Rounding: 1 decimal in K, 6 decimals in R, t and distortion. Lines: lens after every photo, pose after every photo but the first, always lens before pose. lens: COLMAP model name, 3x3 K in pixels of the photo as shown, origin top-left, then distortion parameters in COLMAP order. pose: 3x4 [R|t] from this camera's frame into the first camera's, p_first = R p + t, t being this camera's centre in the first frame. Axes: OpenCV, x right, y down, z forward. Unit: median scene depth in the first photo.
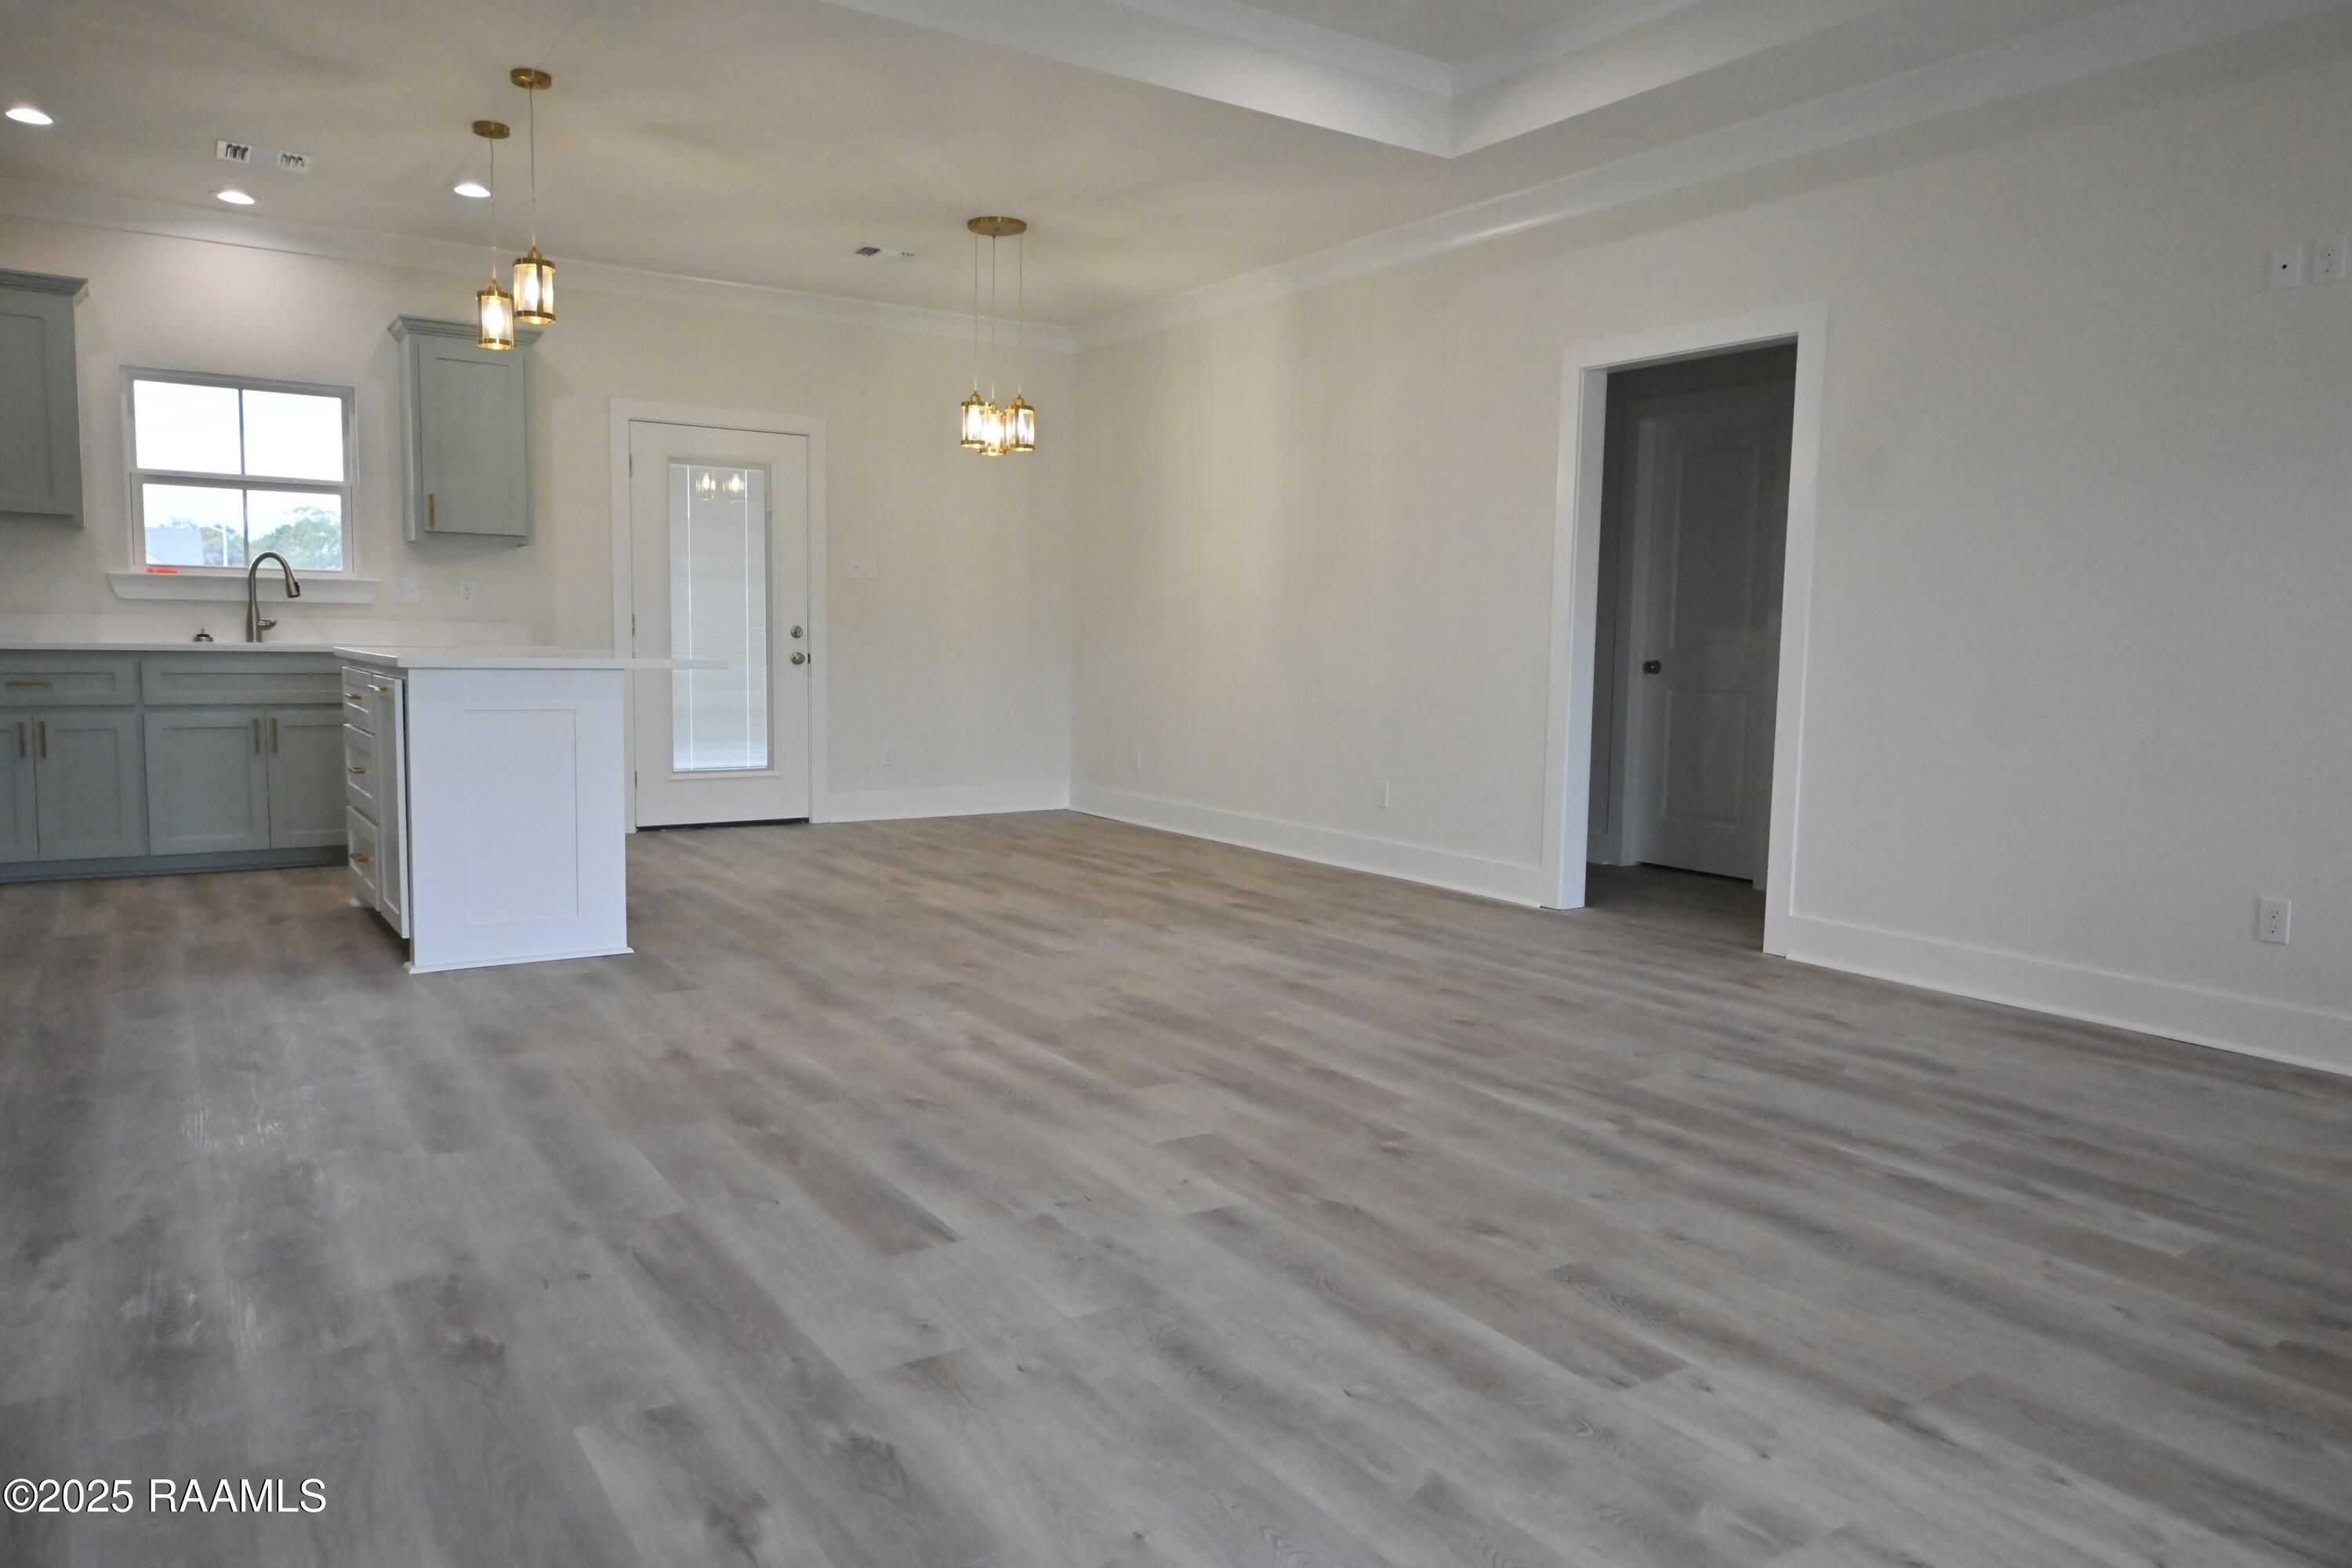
lens RADIAL K [[1558.3, 0, 1166.6], [0, 1558.3, 779.7], [0, 0, 1]] dist [0.000299, 0.000509]
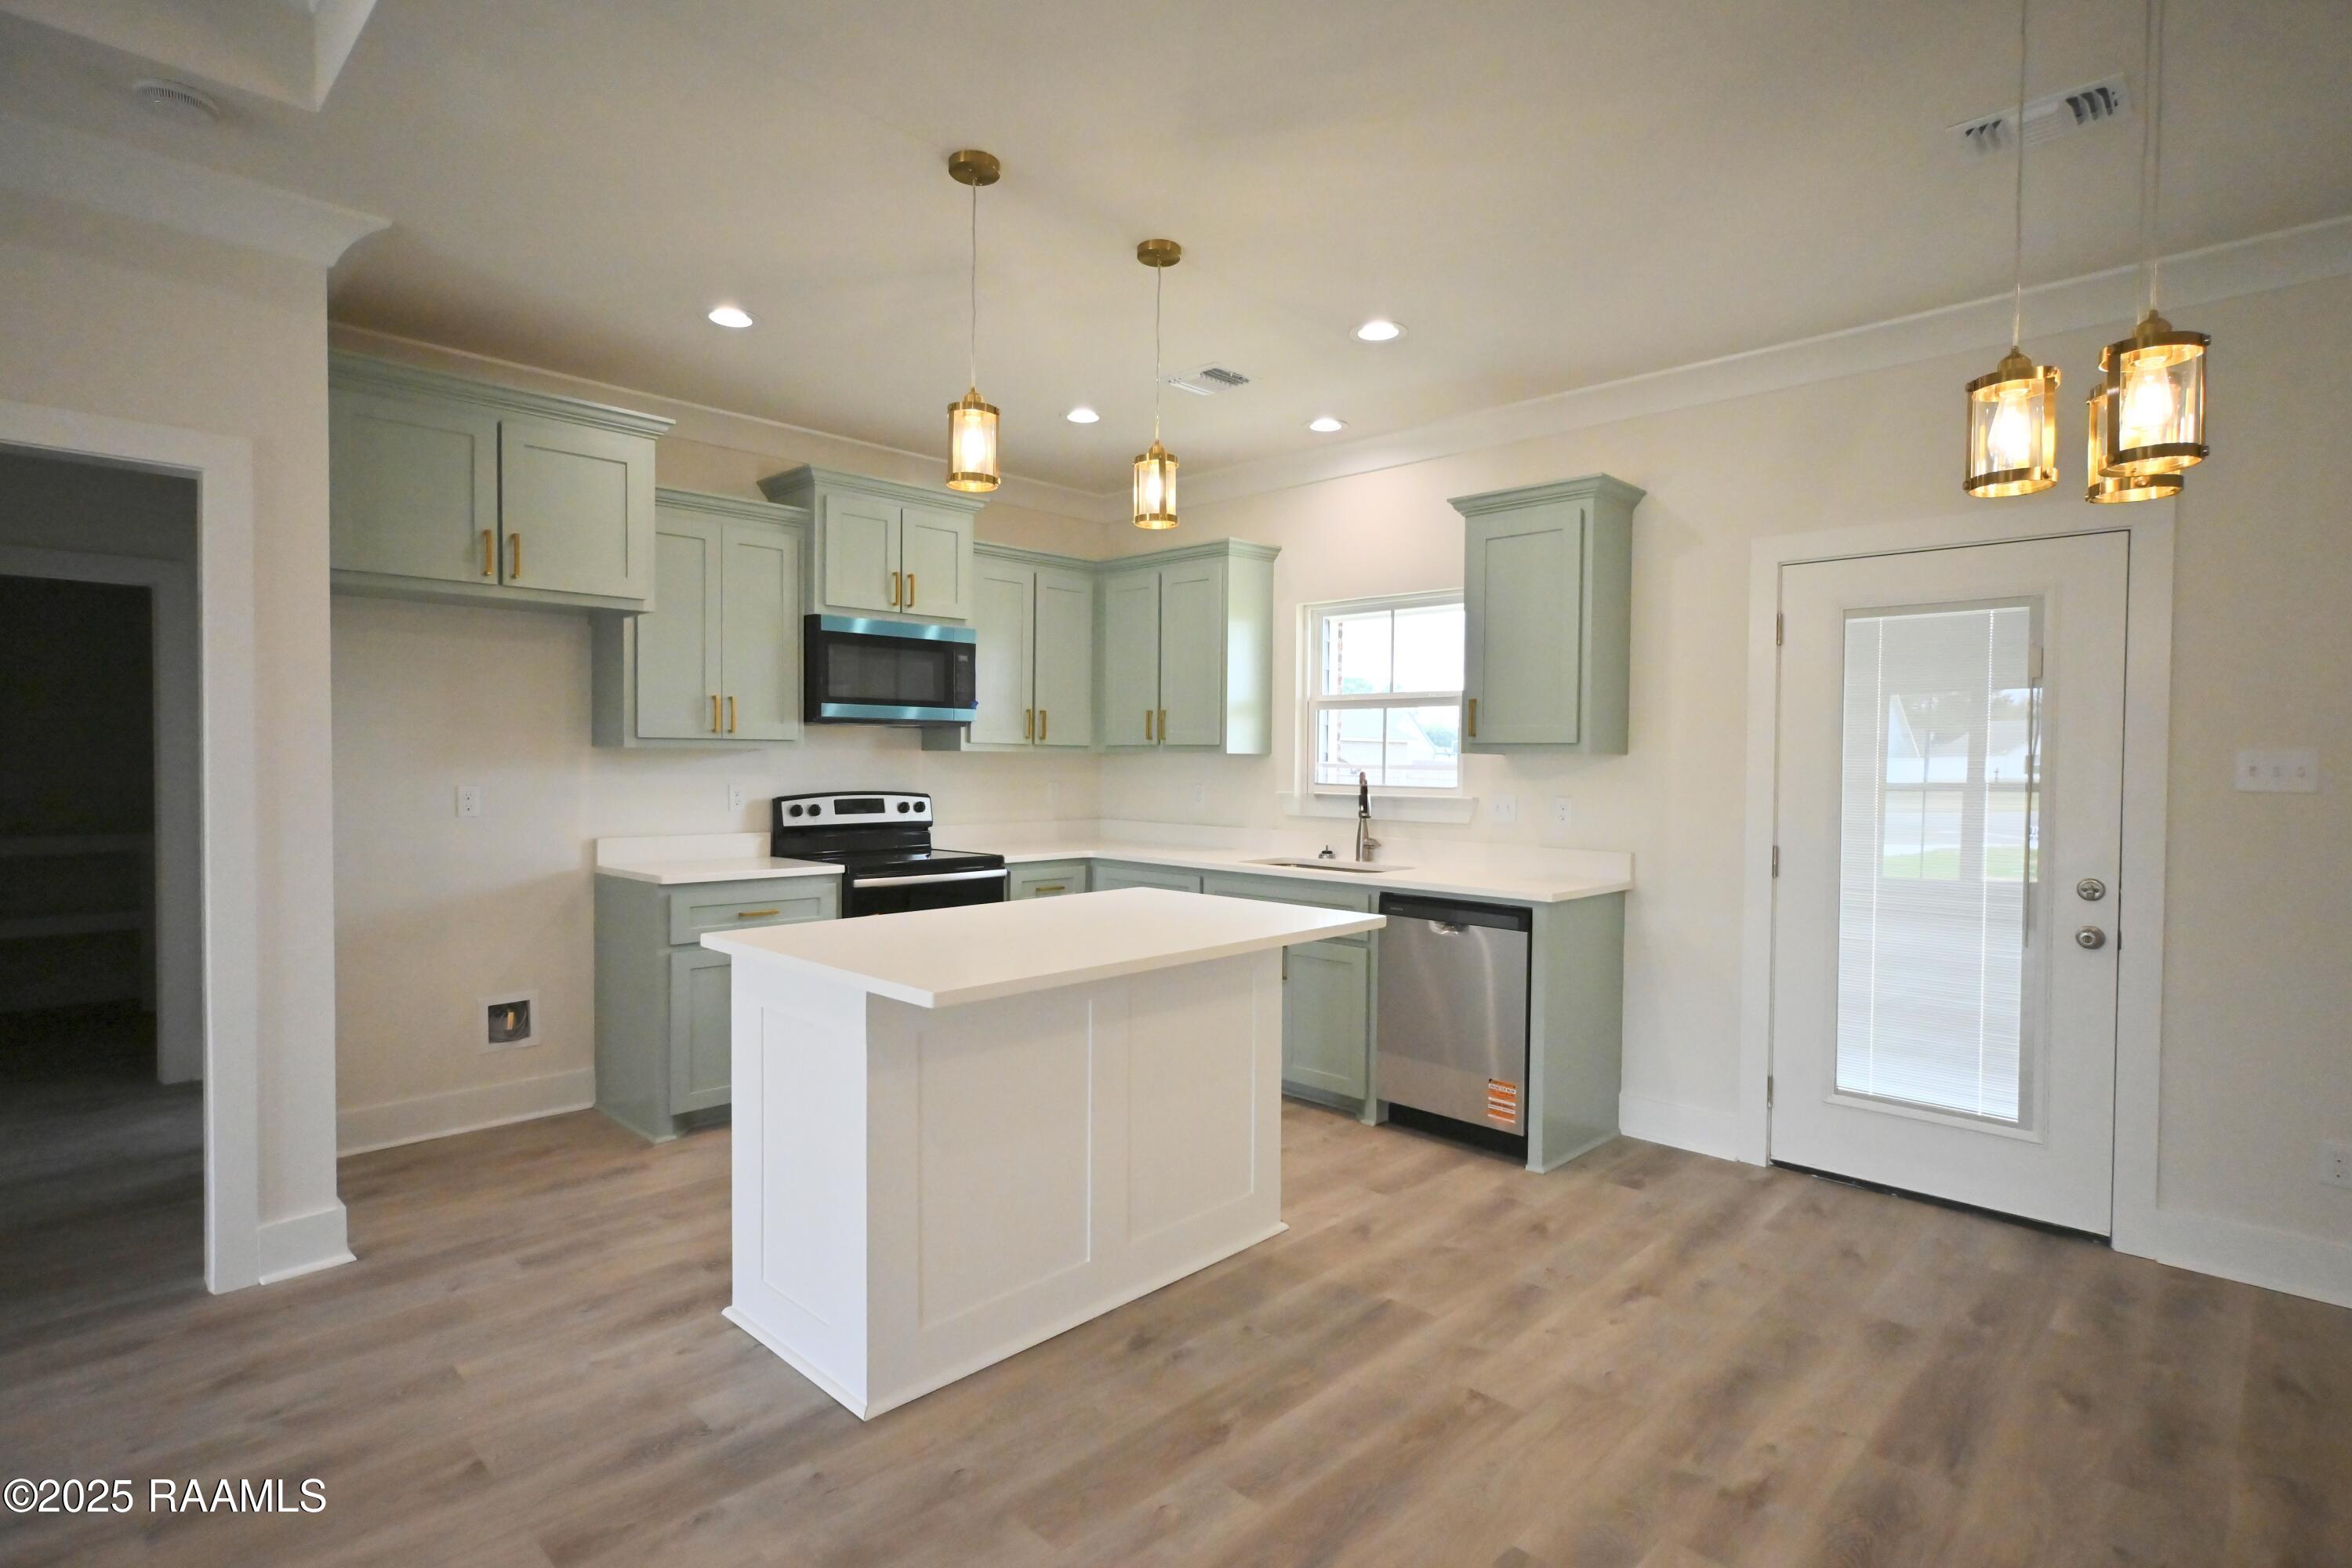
lens RADIAL K [[1161.6, 0, 1171.6], [0, 1161.6, 785.0], [0, 0, 1]] dist [-0.000662, 0.000672]
pose [[0.210387, 0.005707, -0.977601, 0.126980], [-0.096772, 0.995193, -0.015016, -0.129083], [0.972817, 0.097763, 0.209928, 0.822188]]
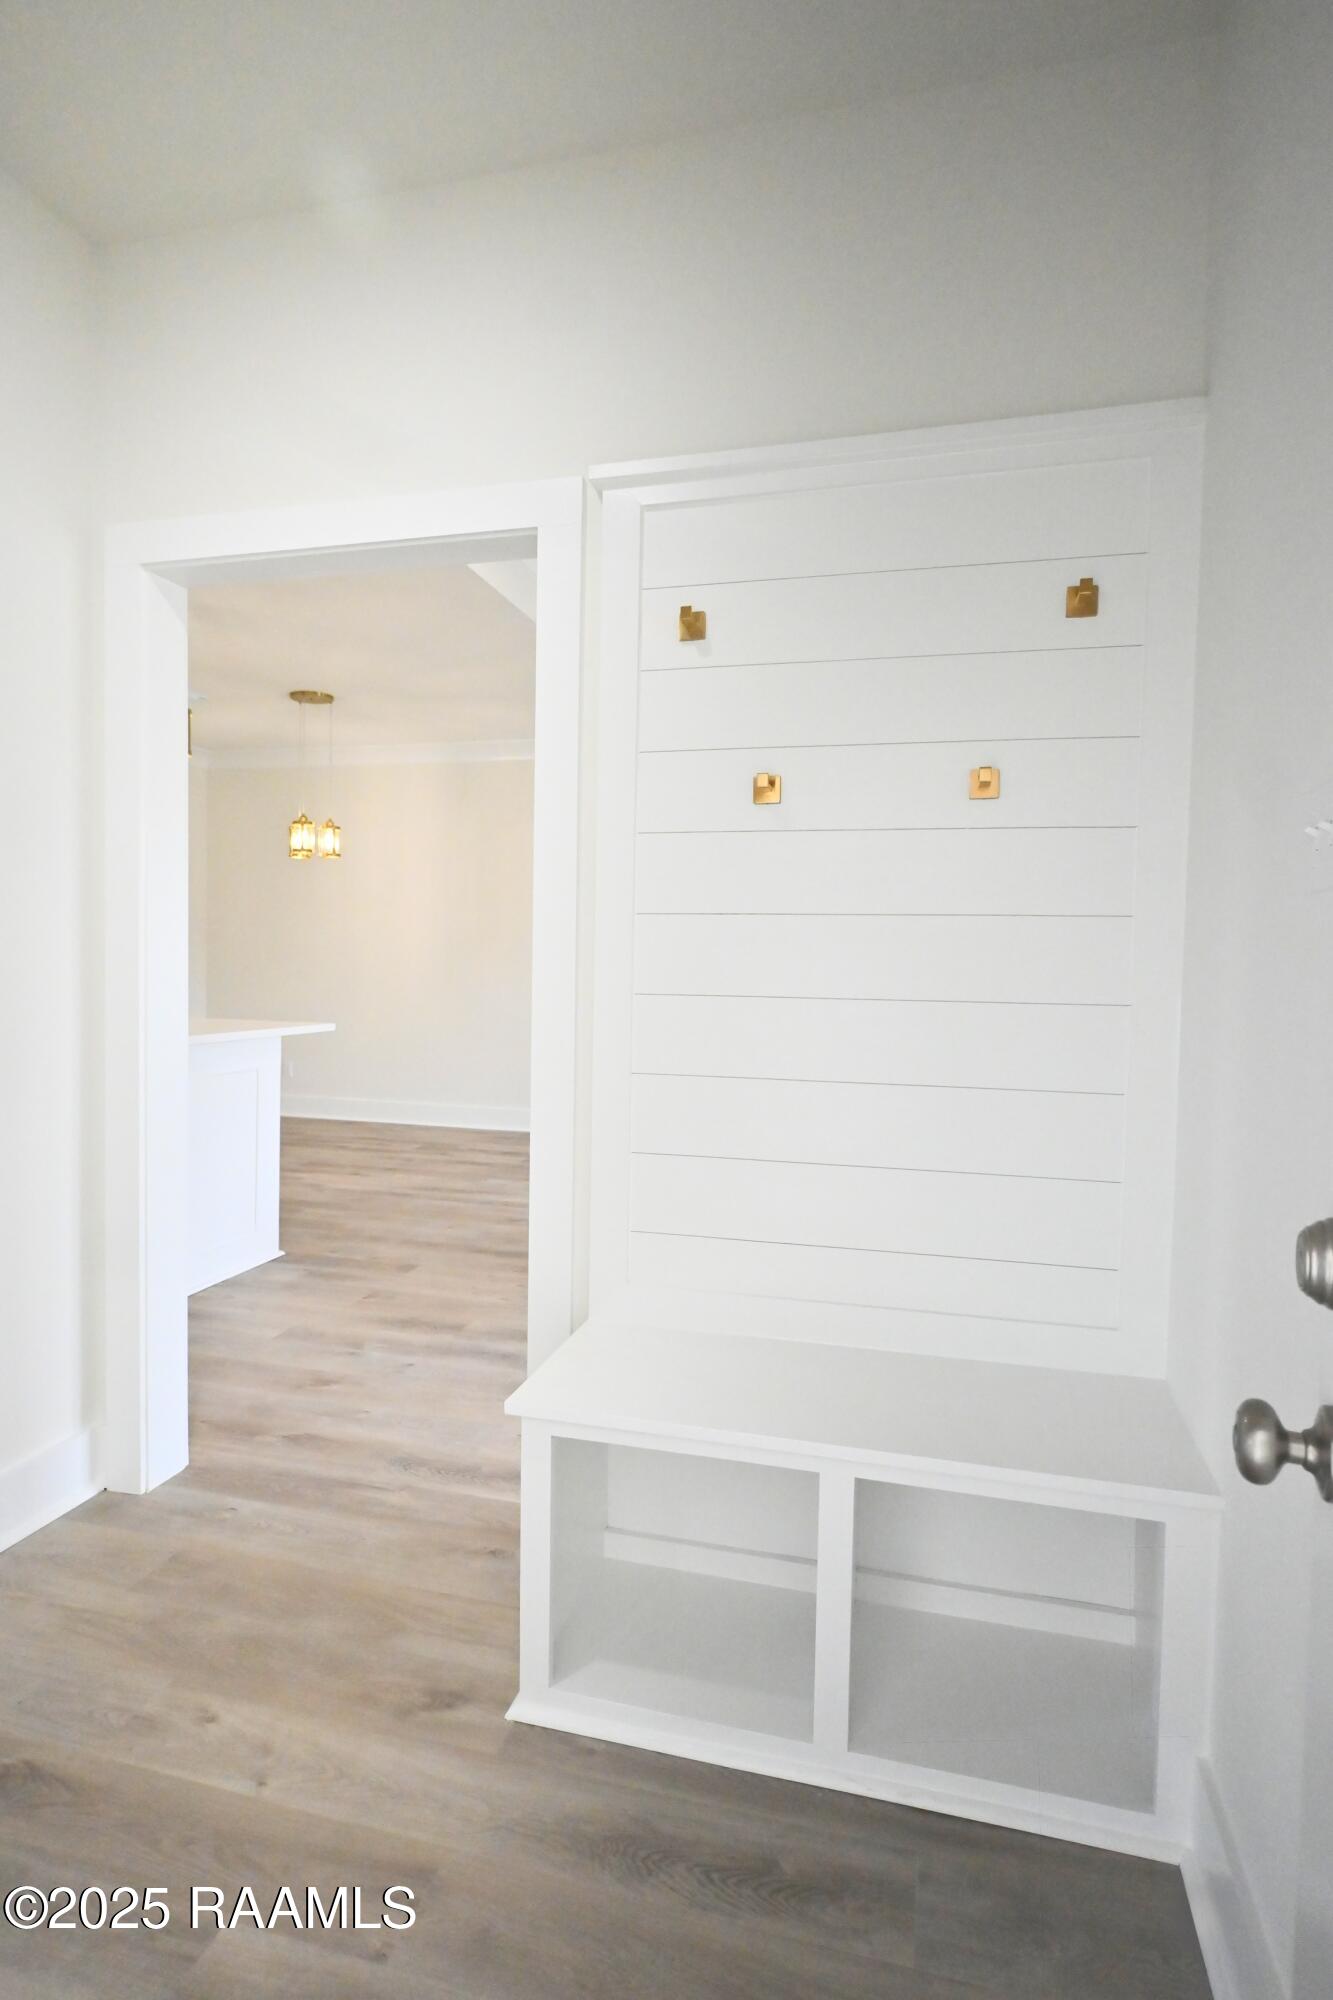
lens RADIAL K [[1059.6, 0, 666.5], [0, 1059.6, 1000.0], [0, 0, 1]] dist [0.000442, 0.000016]
pose [[0.748484, -0.034993, 0.662229, -0.562334], [0.057686, 0.998257, -0.012450, -0.058586], [-0.660639, 0.047519, 0.749198, 0.098141]]
